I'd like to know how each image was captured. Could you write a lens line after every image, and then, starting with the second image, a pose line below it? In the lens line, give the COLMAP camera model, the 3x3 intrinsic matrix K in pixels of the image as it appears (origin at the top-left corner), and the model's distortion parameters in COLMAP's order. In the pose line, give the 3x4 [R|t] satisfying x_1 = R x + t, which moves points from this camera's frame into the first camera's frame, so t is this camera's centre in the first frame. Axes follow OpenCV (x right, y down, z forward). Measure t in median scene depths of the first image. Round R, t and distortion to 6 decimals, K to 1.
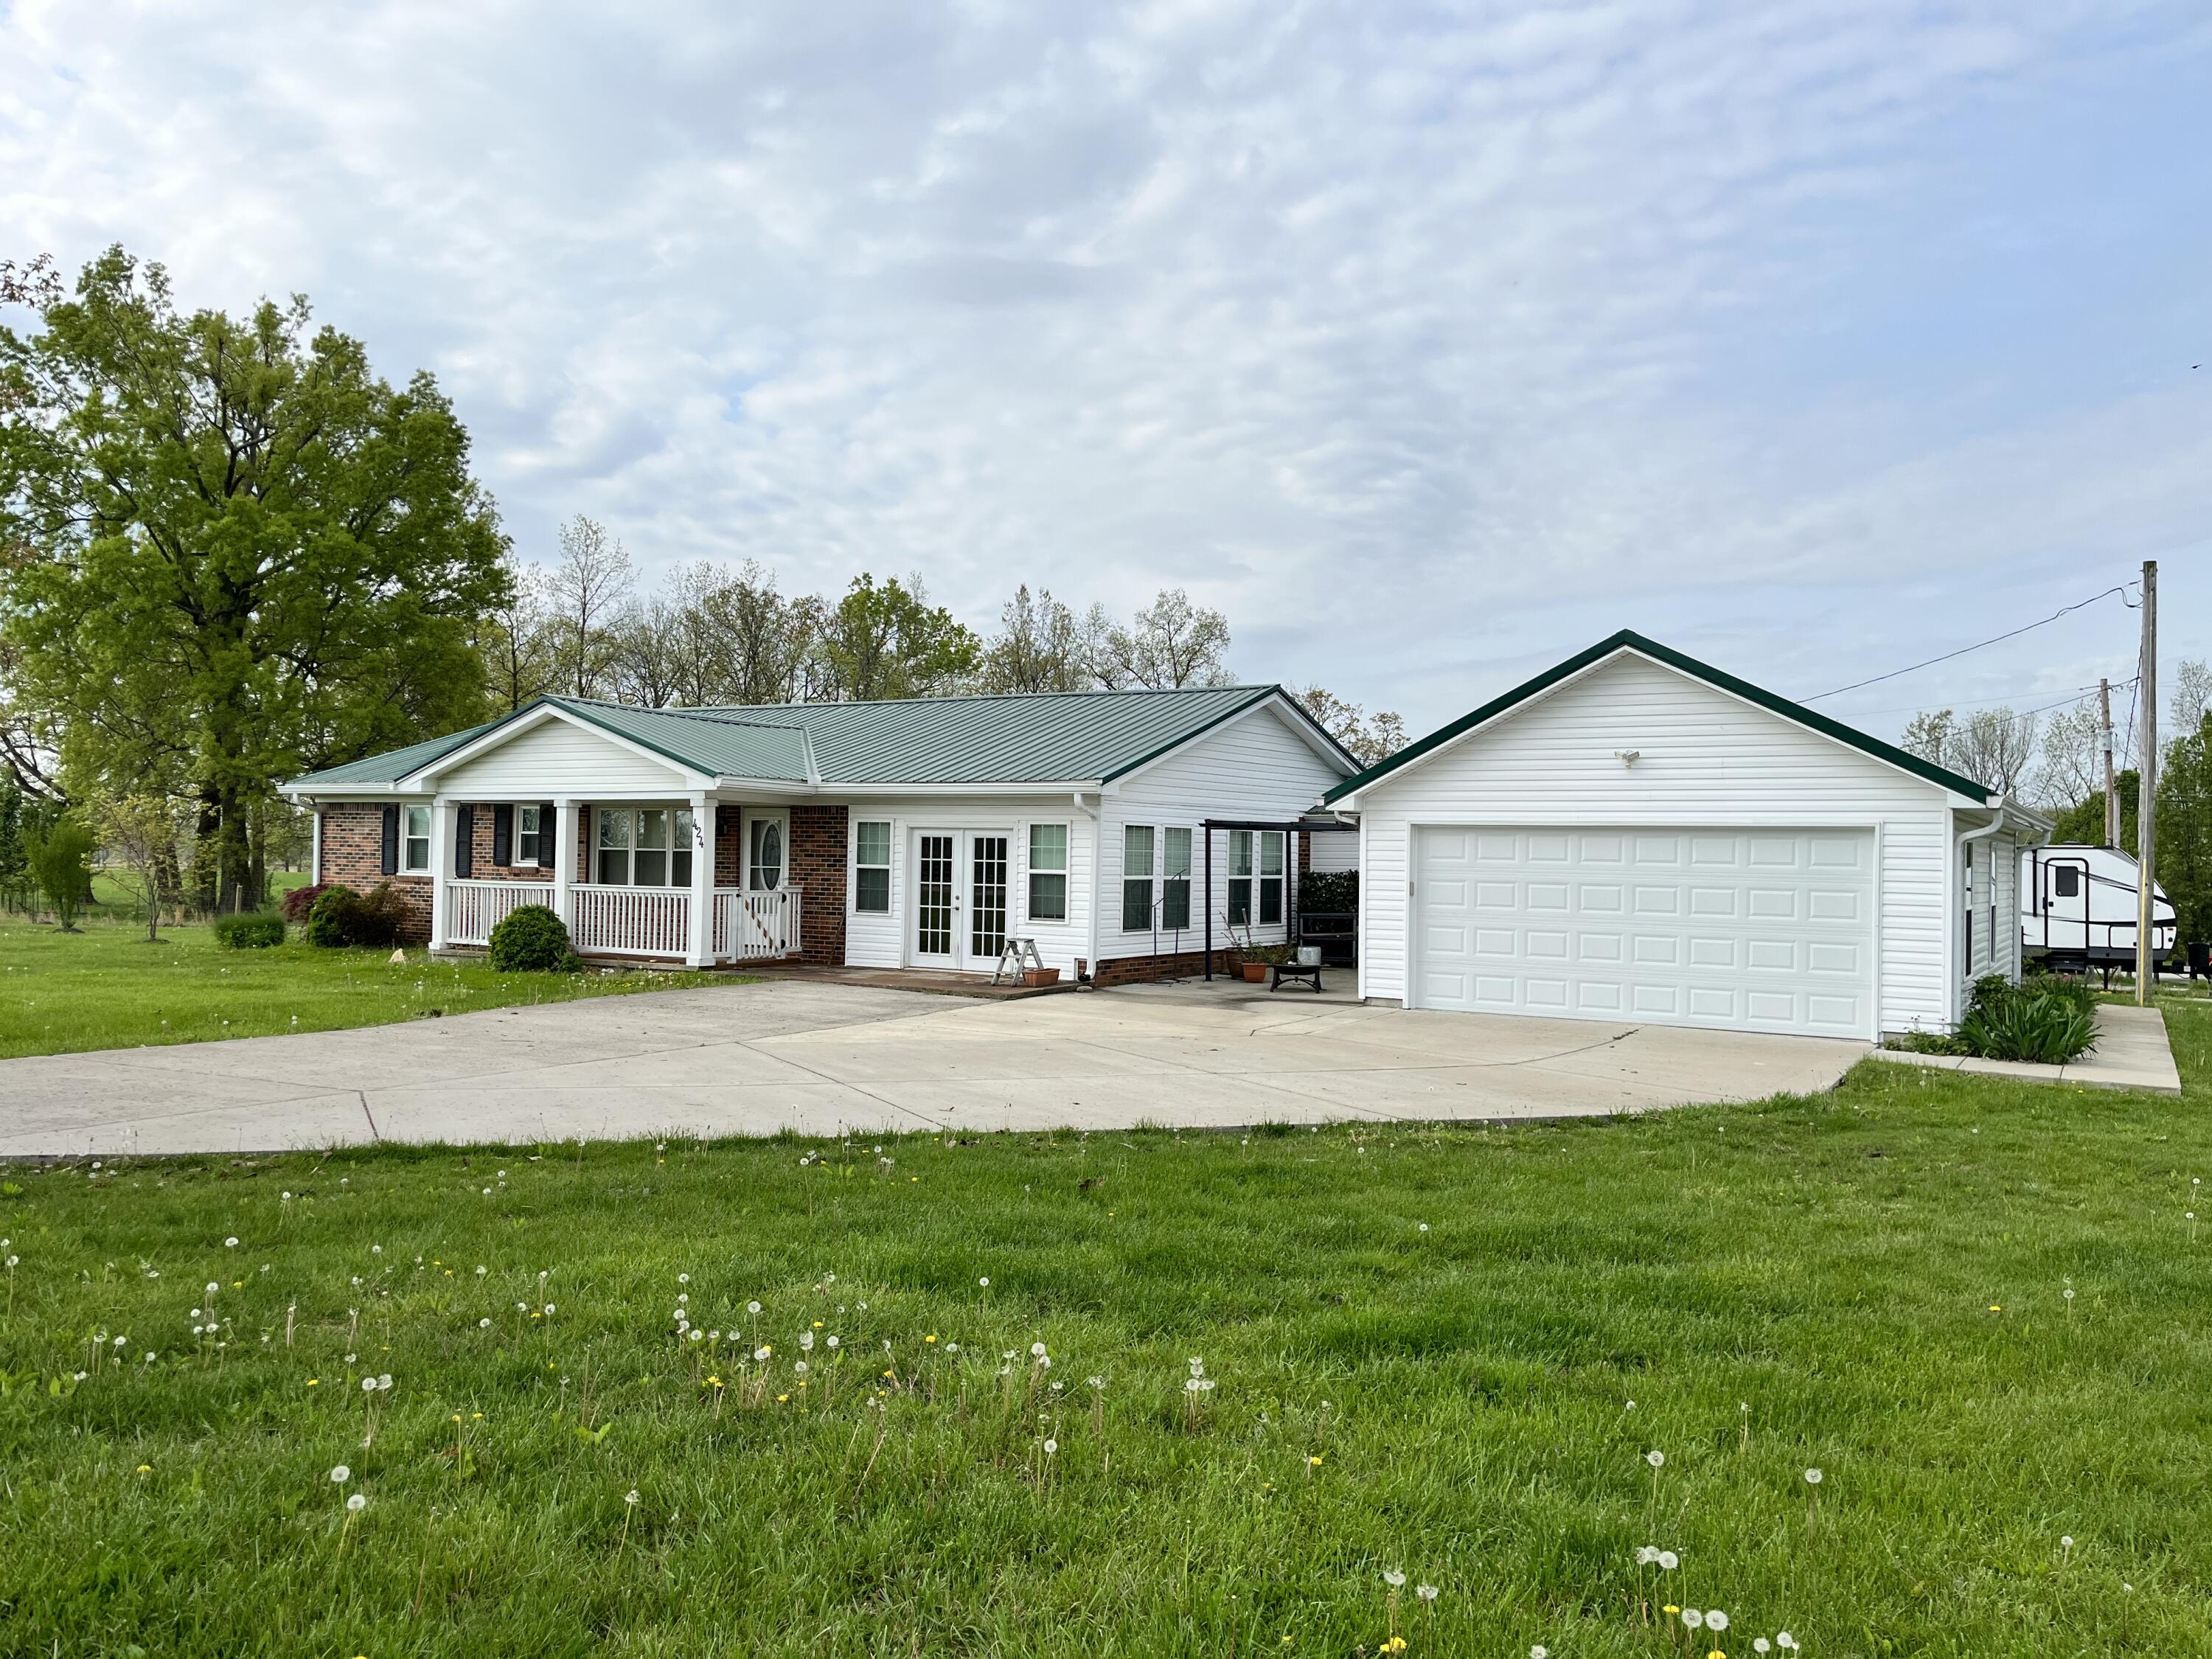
lens RADIAL K [[1673.1, 0, 1106.0], [0, 1673.1, 829.5], [0, 0, 1]] dist [0.107261, -0.197693]
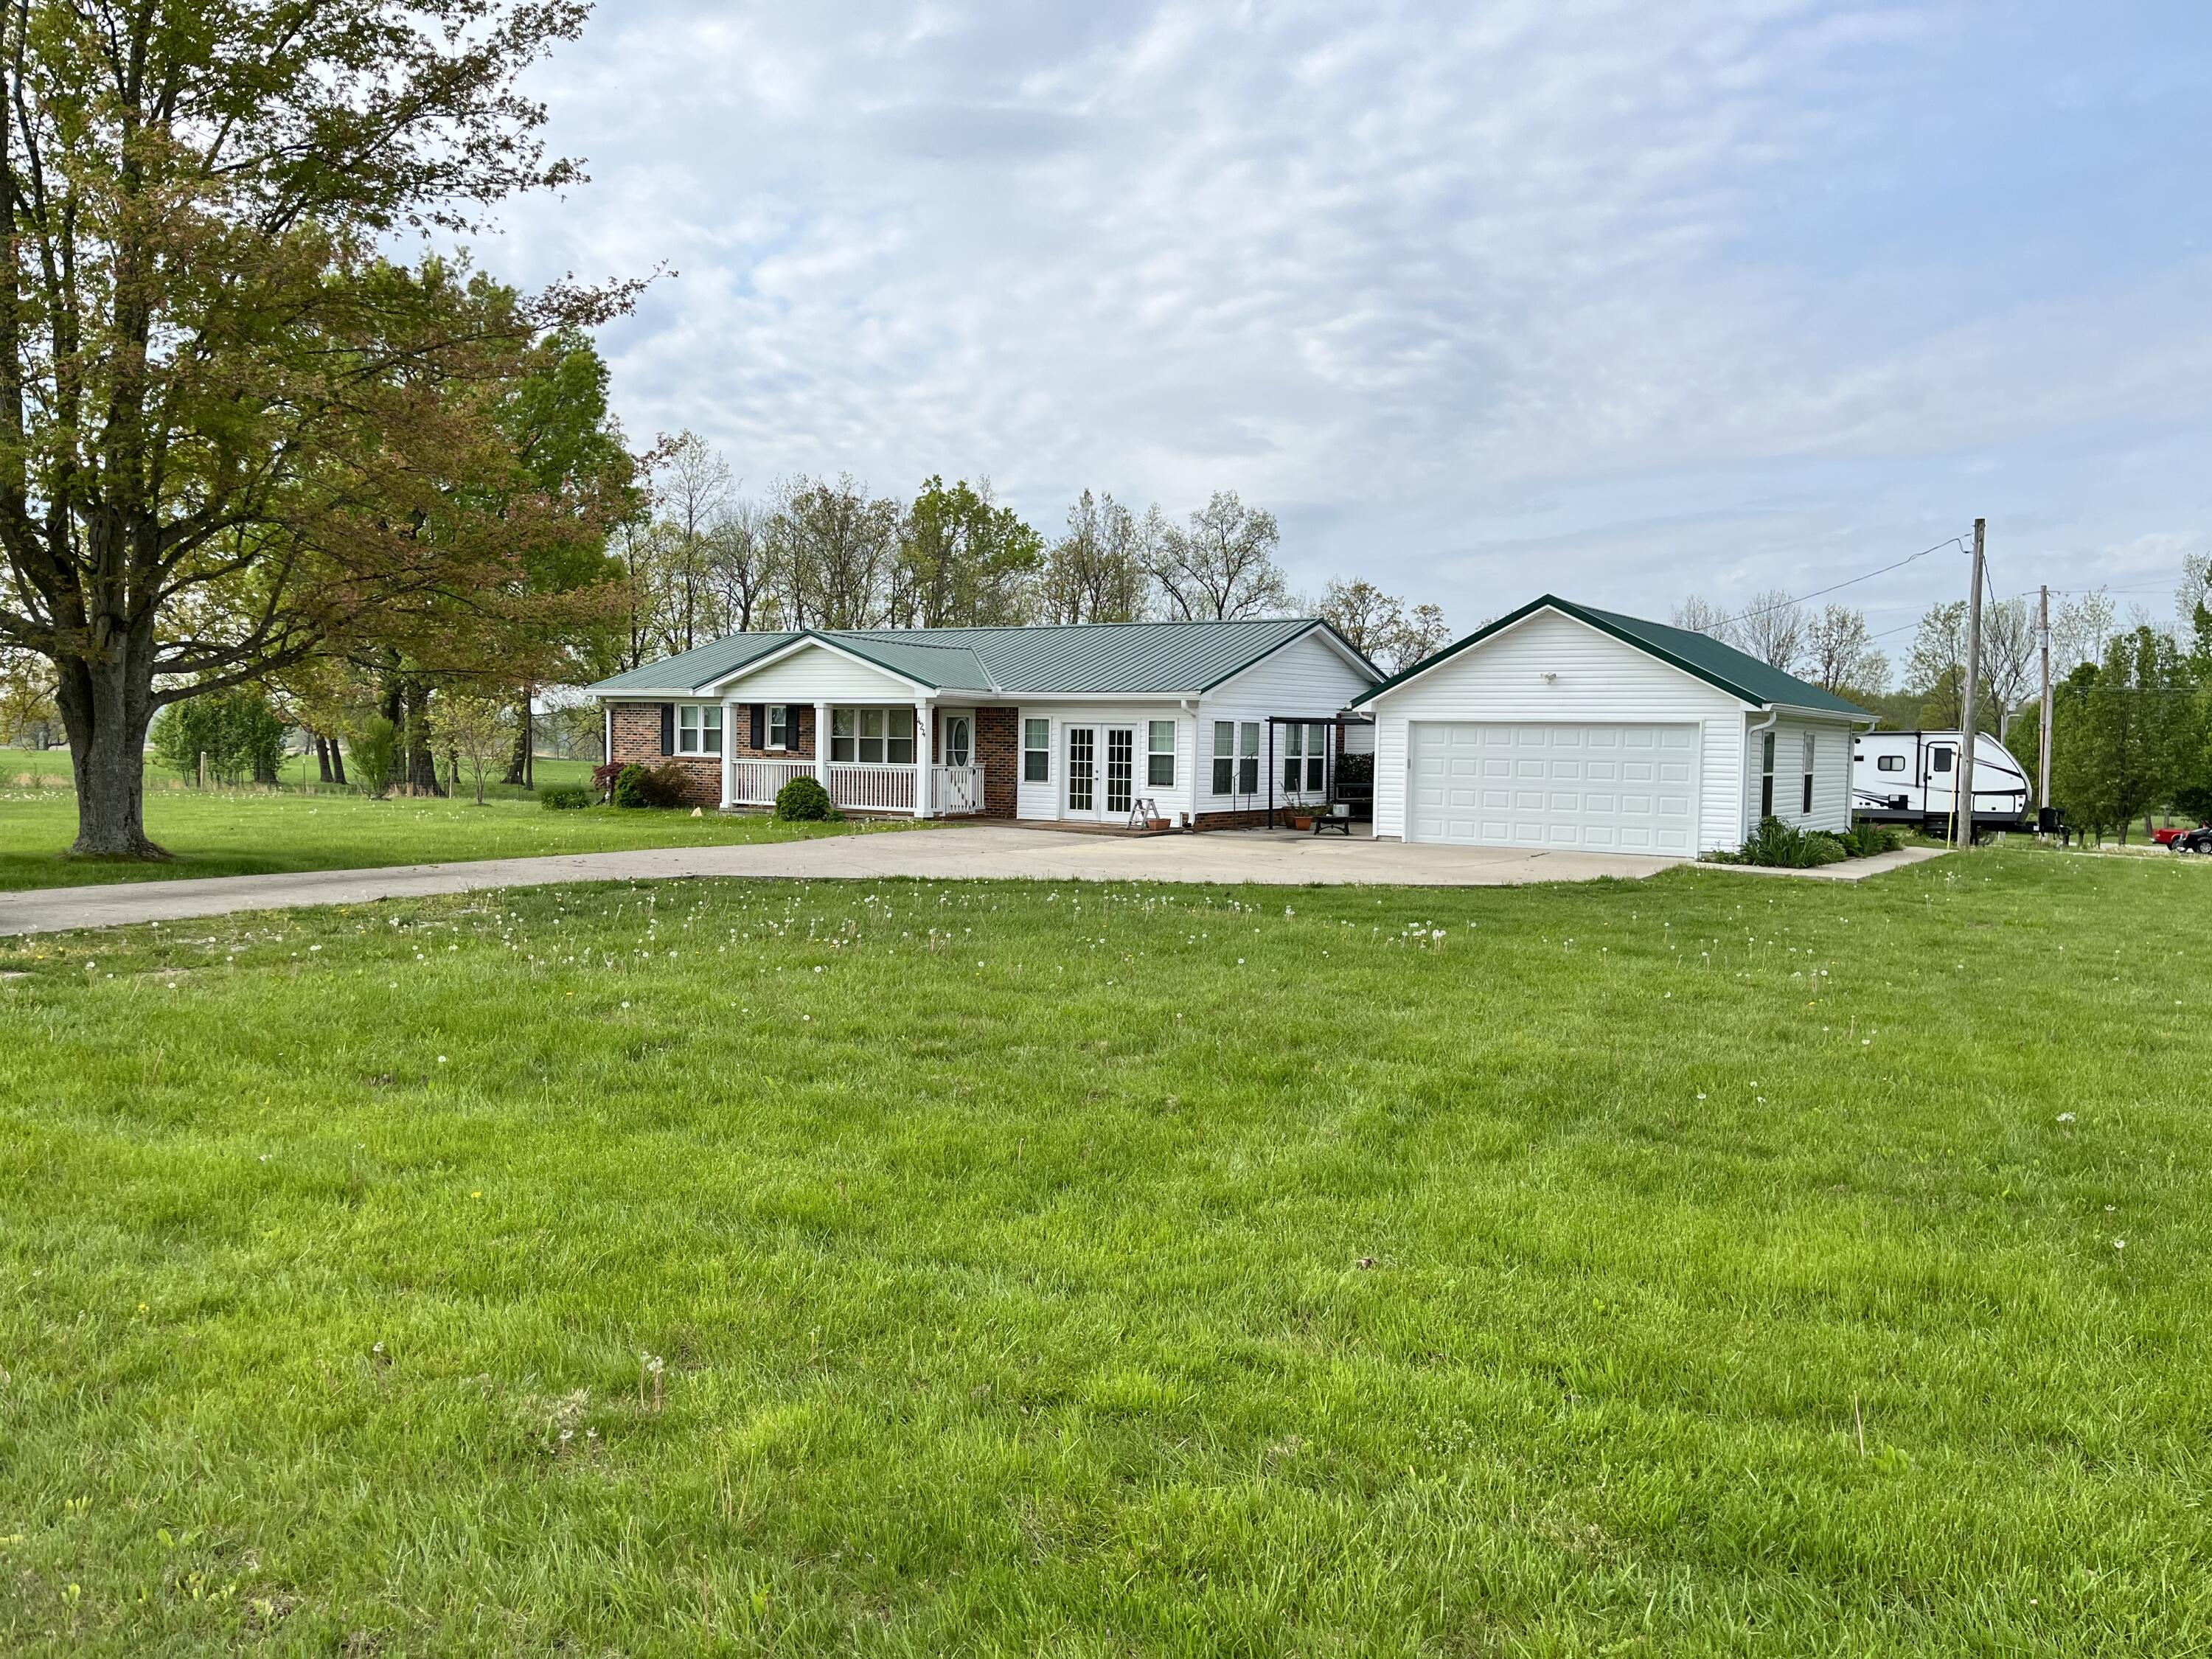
lens RADIAL K [[1673.1, 0, 1106.0], [0, 1673.1, 829.5], [0, 0, 1]] dist [0.107261, -0.197693]
pose [[0.999649, 0.000408, -0.026496, -0.041346], [0.001400, 0.997670, 0.068205, -0.007443], [0.026463, -0.068218, 0.997319, -0.427286]]
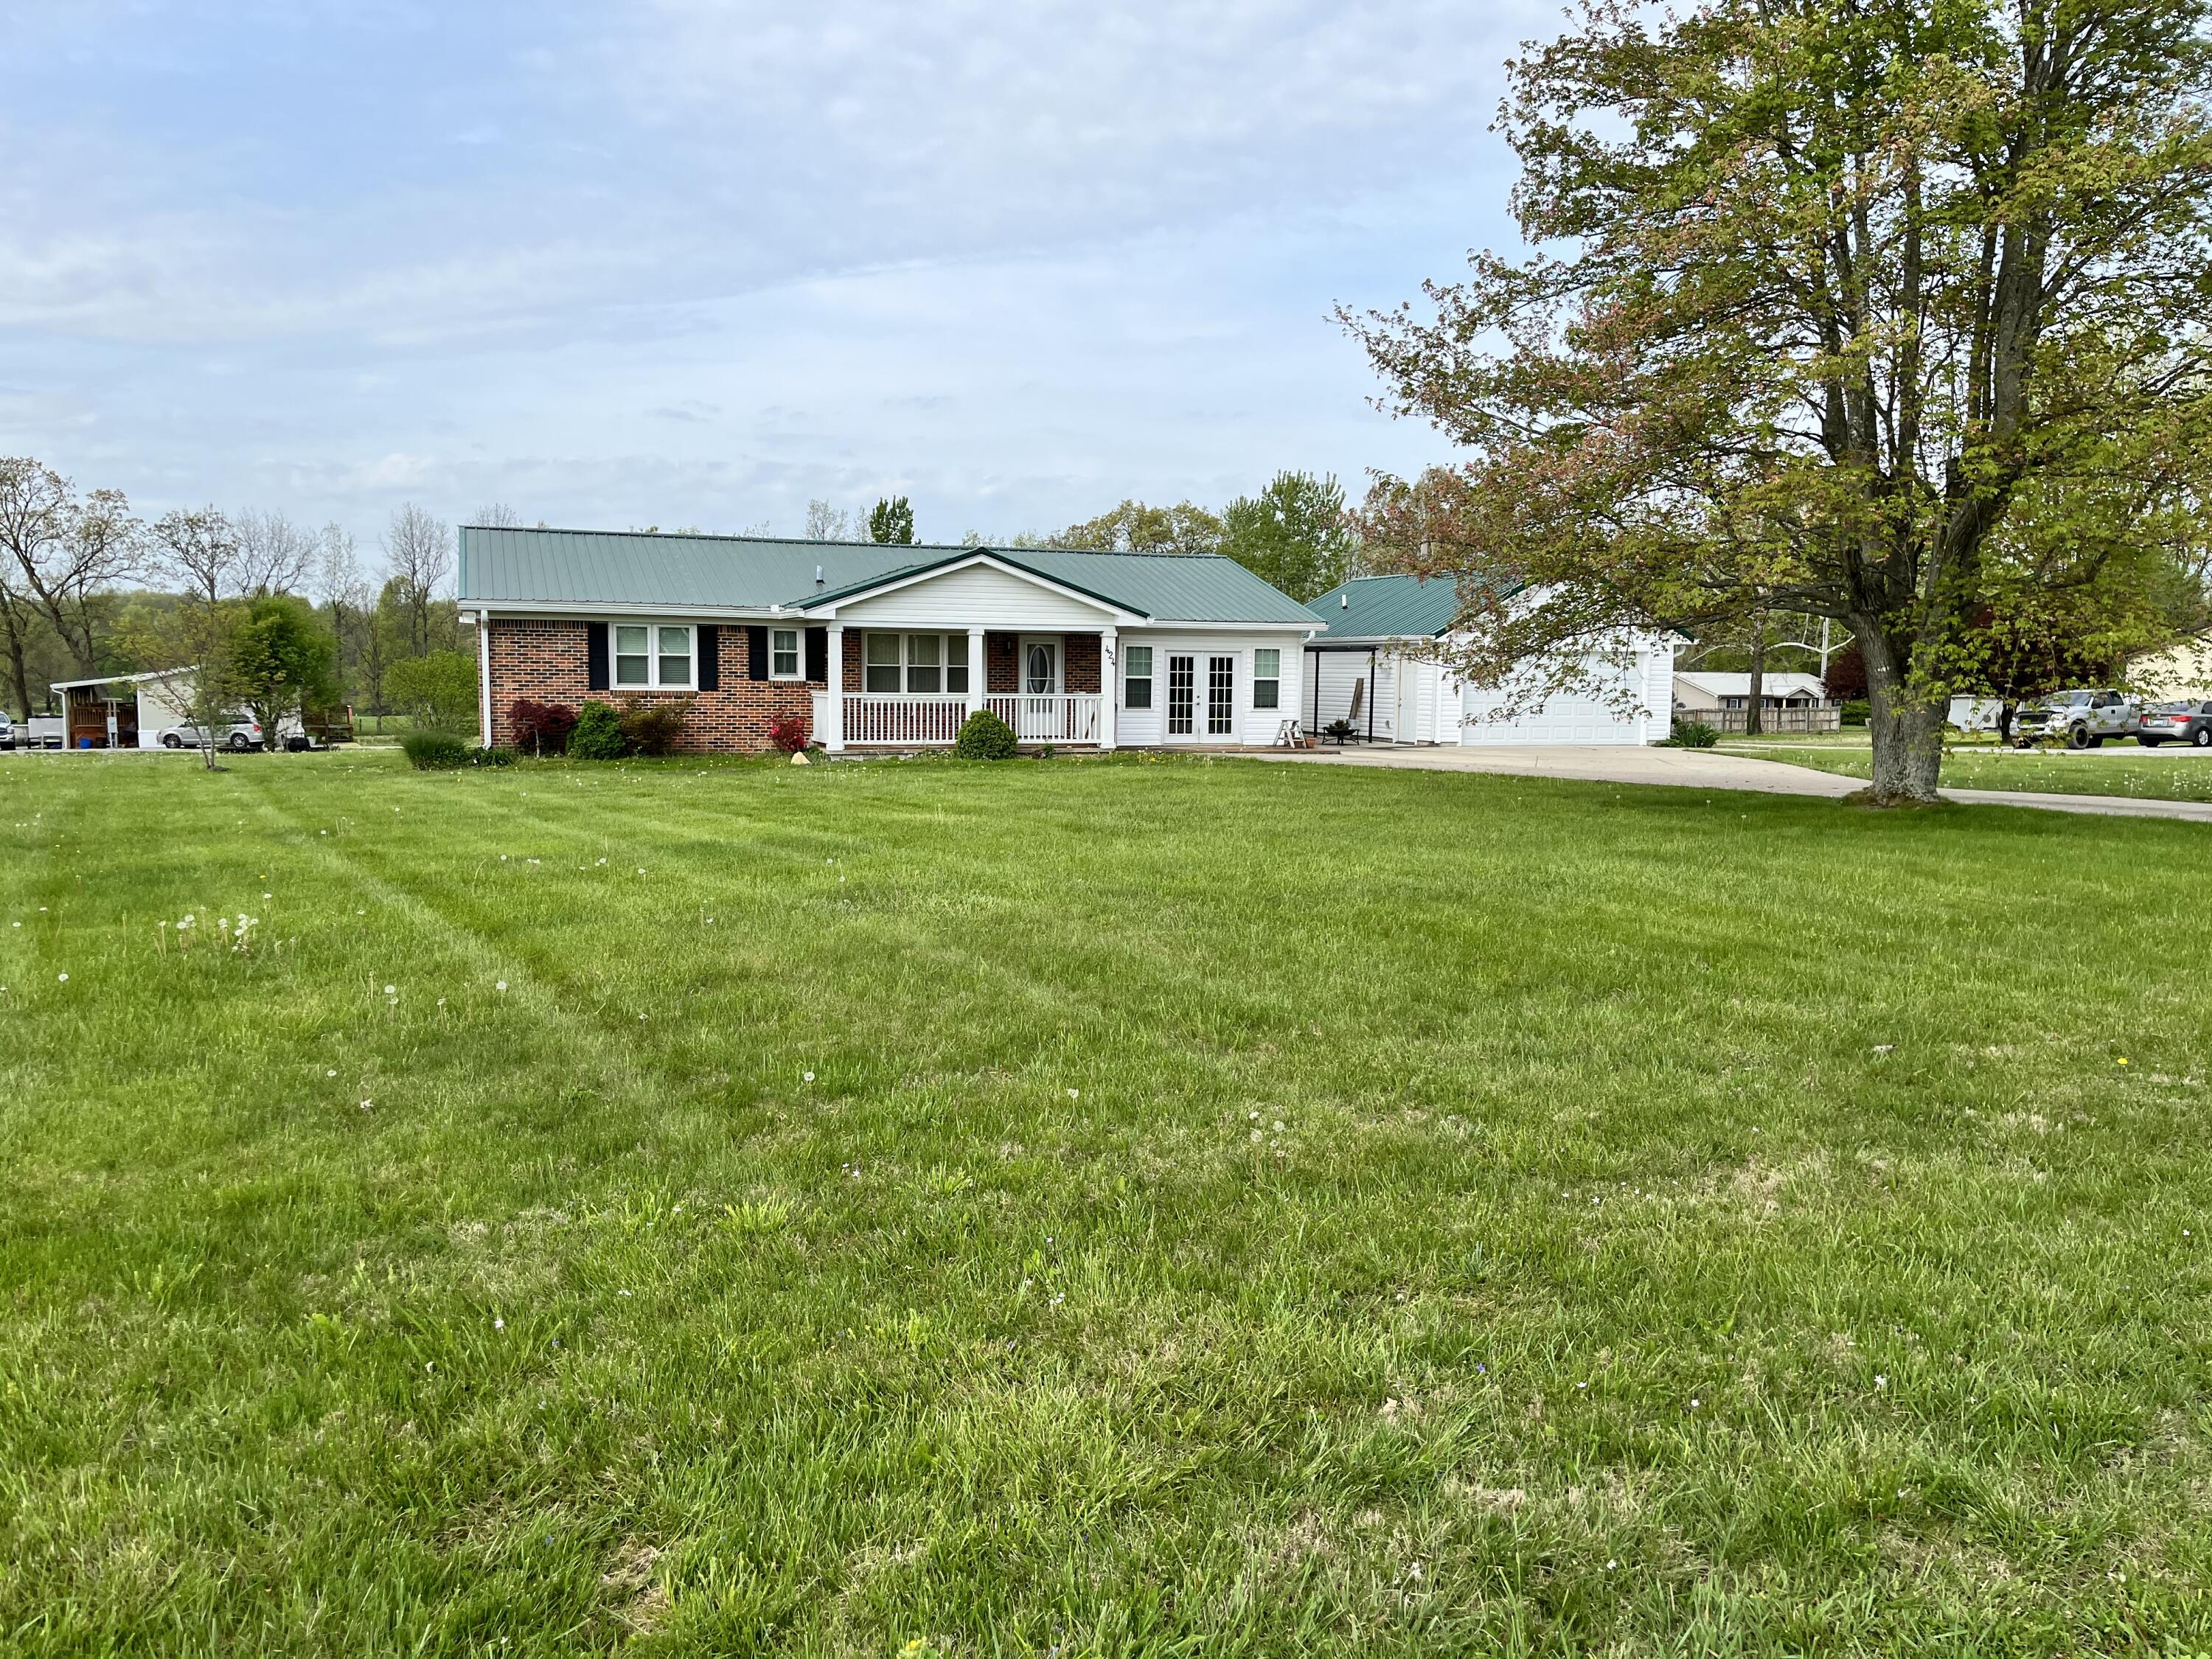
lens RADIAL K [[1673.1, 0, 1106.0], [0, 1673.1, 829.5], [0, 0, 1]] dist [0.107261, -0.197693]
pose [[0.630685, -0.085028, 0.771367, -1.289648], [-0.010795, 0.992922, 0.118277, -0.018267], [-0.775964, -0.082923, 0.625303, 0.094745]]
